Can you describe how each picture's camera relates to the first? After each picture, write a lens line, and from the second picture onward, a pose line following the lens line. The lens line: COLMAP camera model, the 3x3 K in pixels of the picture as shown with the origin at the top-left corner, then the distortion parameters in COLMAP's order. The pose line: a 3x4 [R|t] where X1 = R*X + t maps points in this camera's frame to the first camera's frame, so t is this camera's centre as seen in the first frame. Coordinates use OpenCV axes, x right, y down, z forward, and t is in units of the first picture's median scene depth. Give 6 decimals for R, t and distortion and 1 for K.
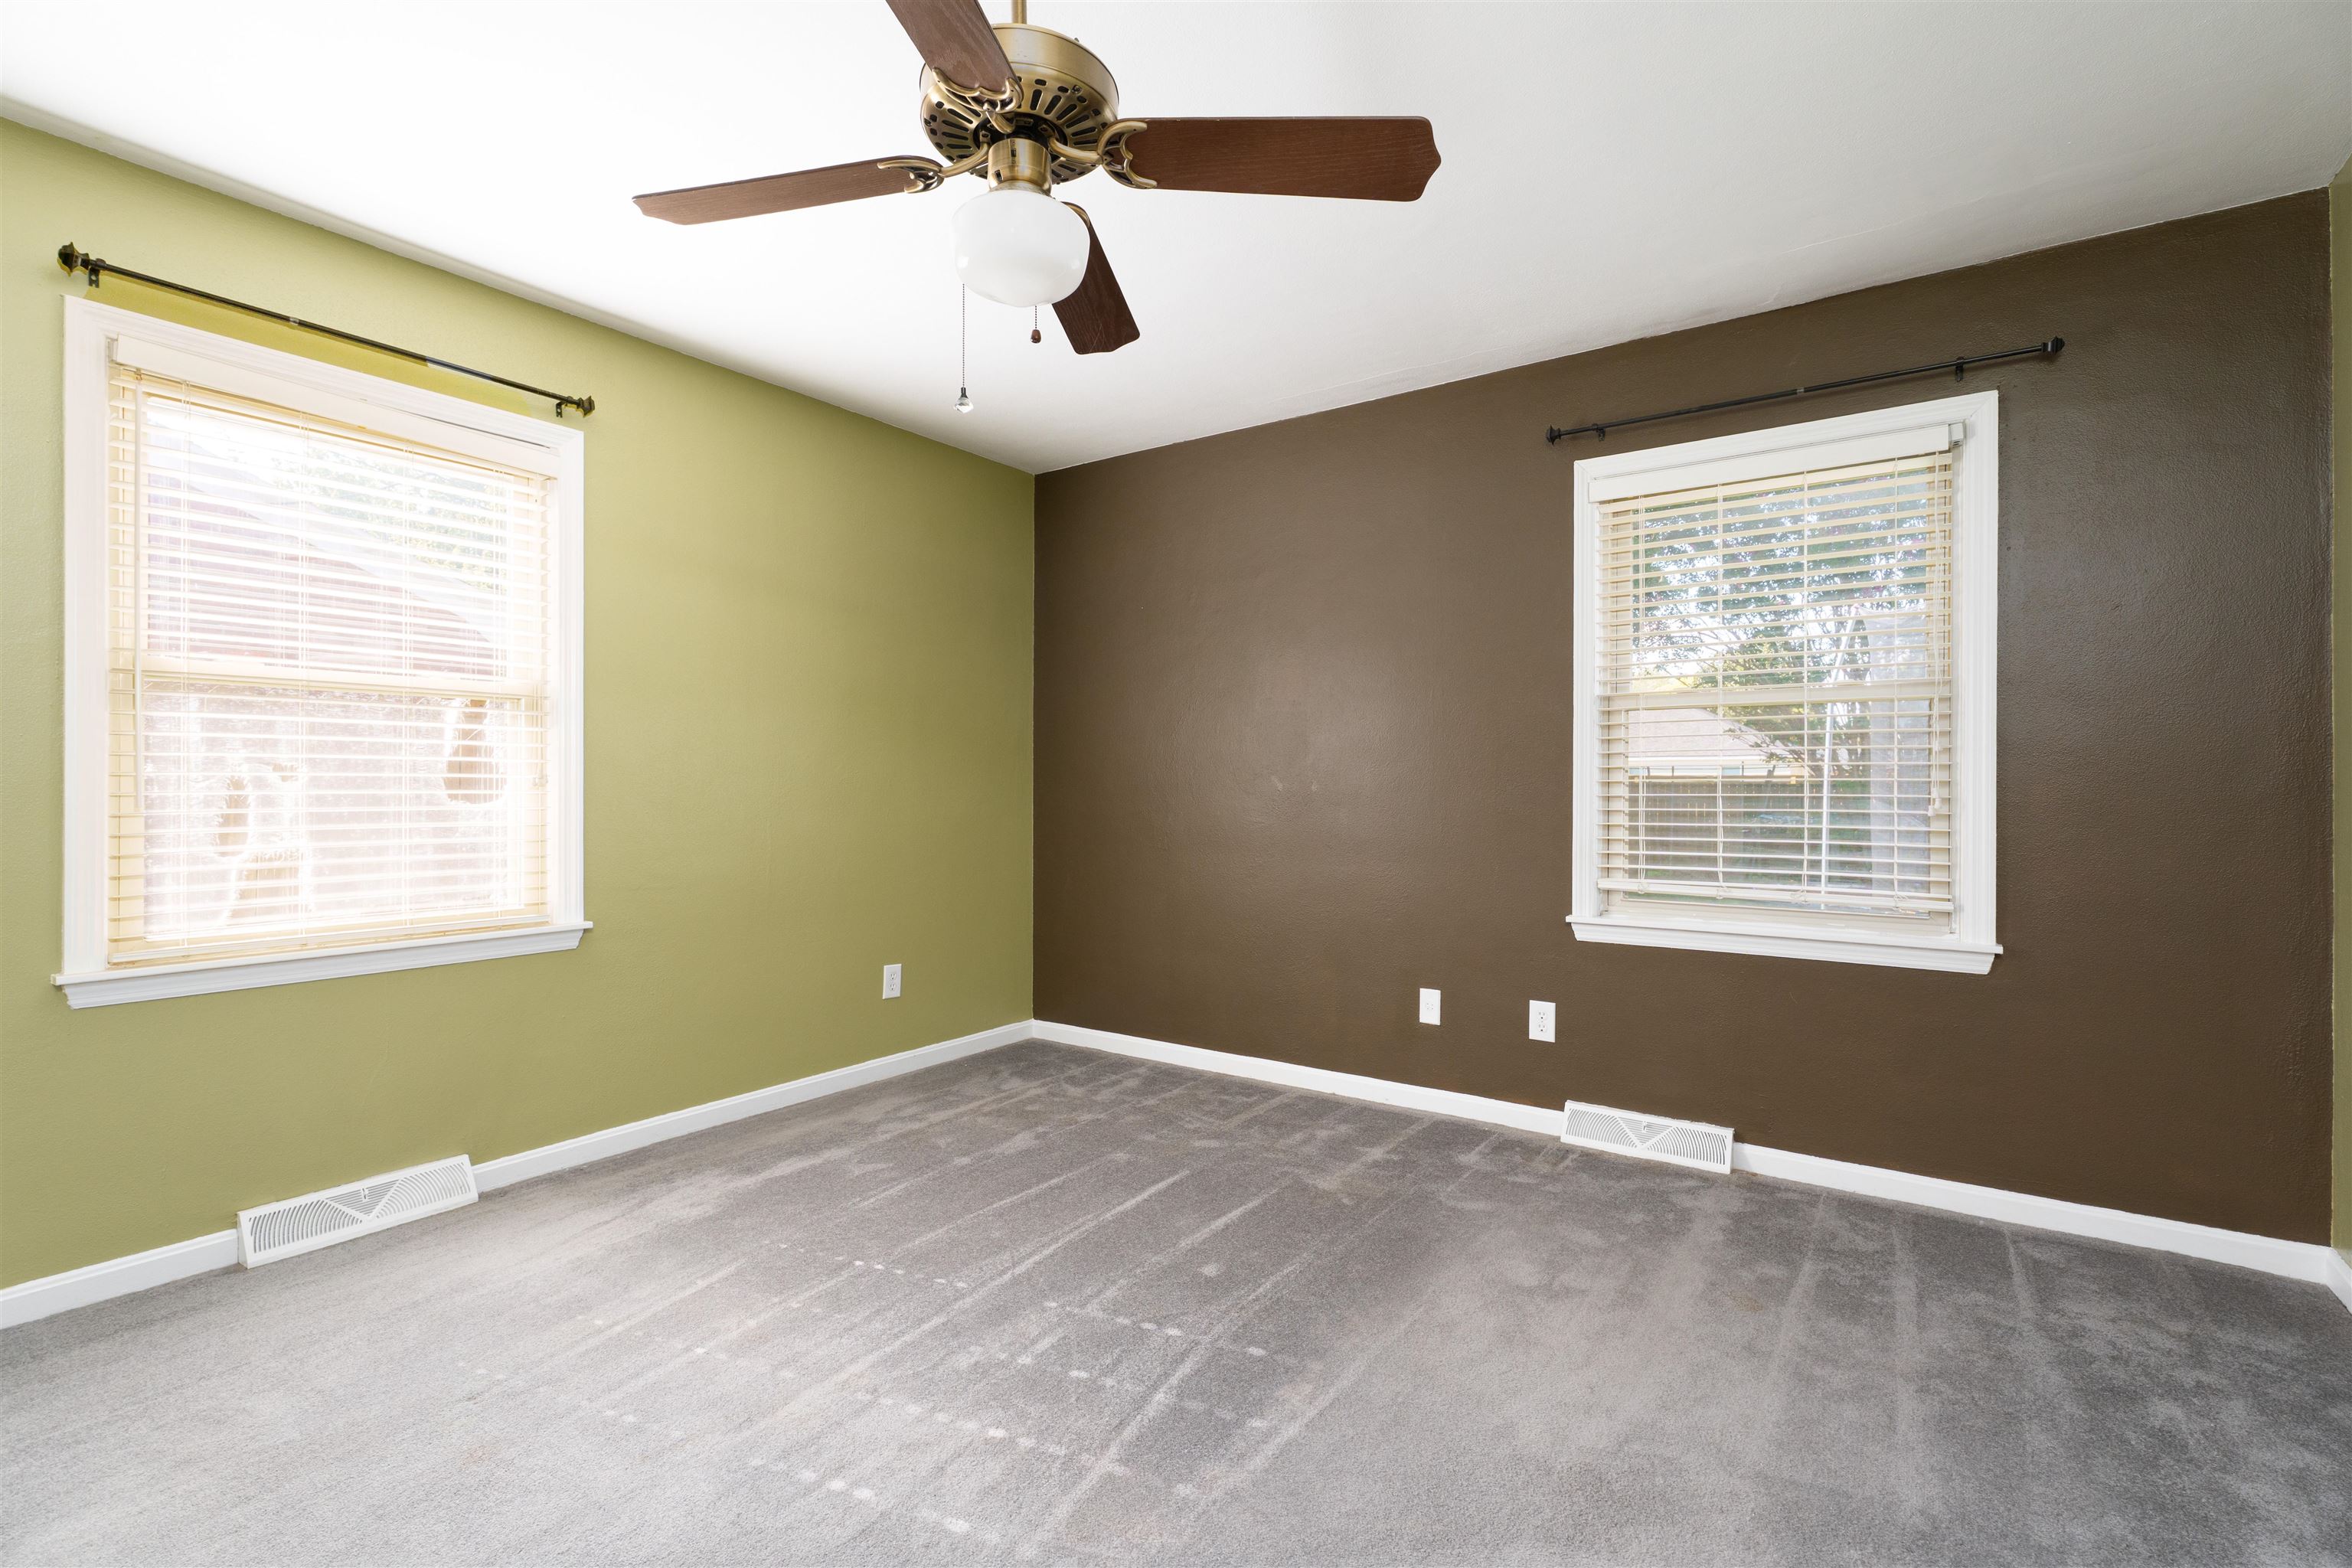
lens RADIAL K [[1063.6, 0, 1171.0], [0, 1063.6, 782.1], [0, 0, 1]] dist [0.002465, 0.000953]
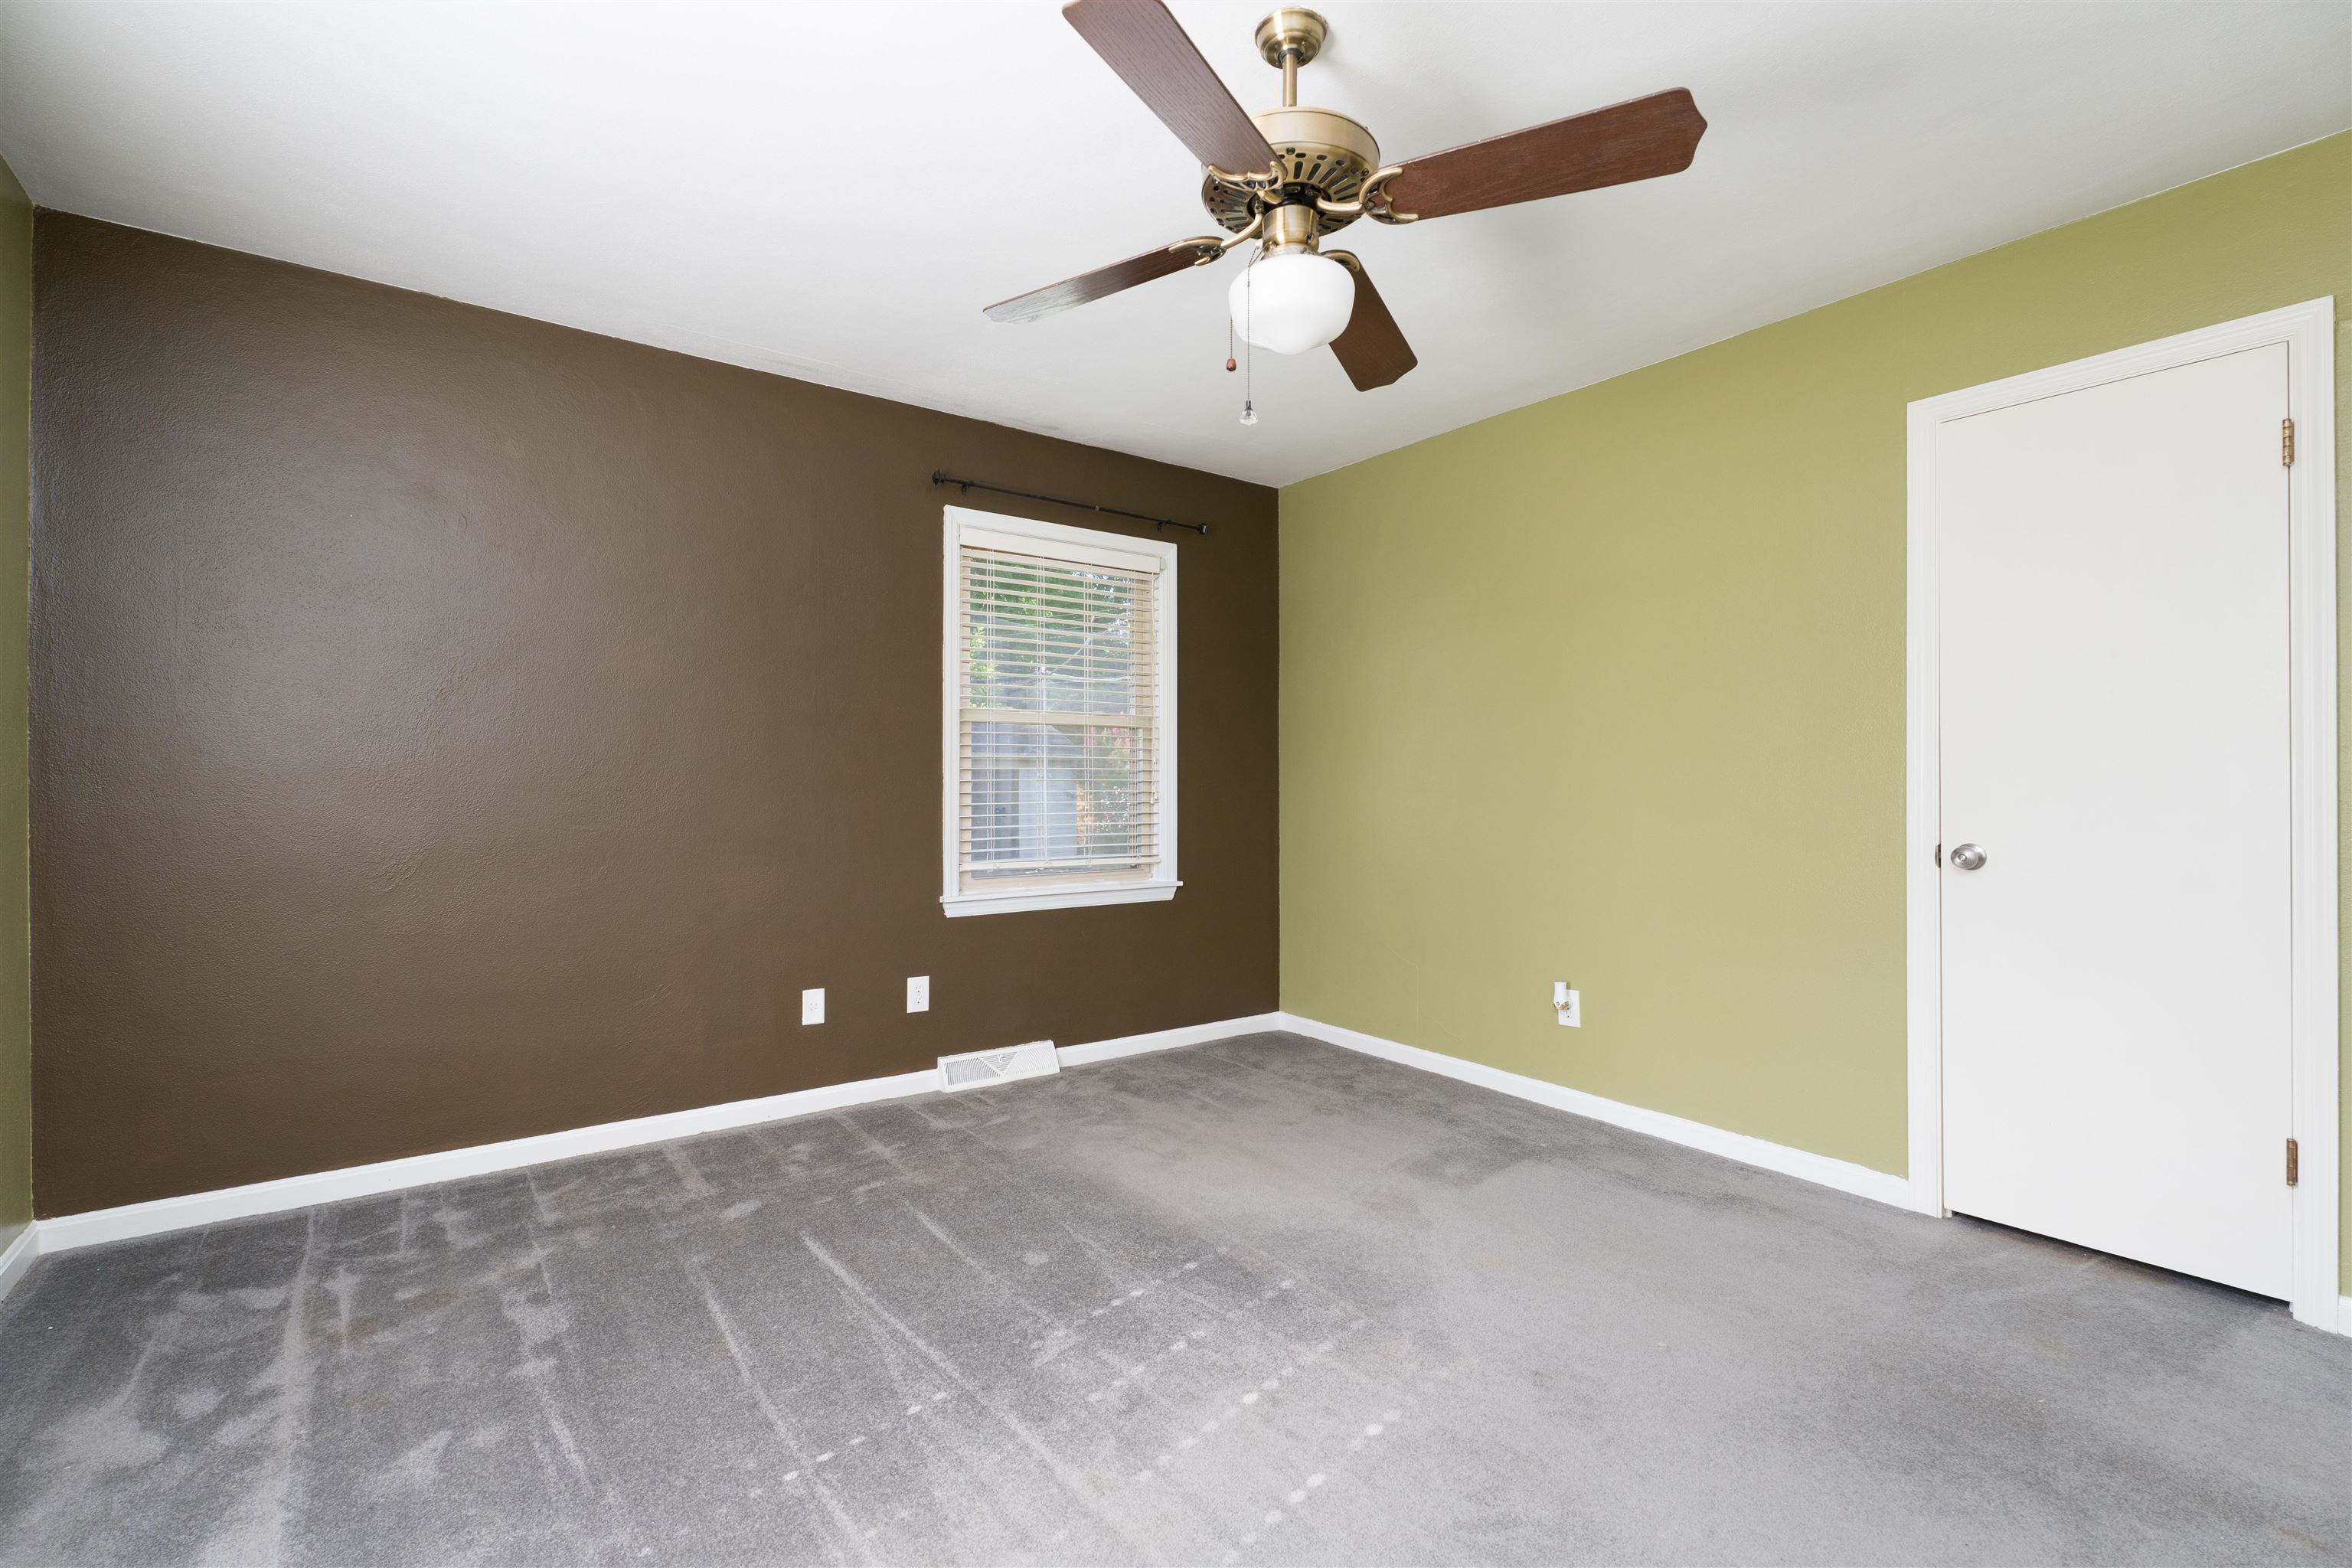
lens RADIAL K [[1063.6, 0, 1171.0], [0, 1063.6, 782.1], [0, 0, 1]] dist [0.002465, 0.000953]
pose [[0.308541, 0.001032, 0.951211, -0.653557], [-0.003423, 0.999994, 0.000026, -0.000359], [-0.951205, -0.003264, 0.308543, 0.410375]]
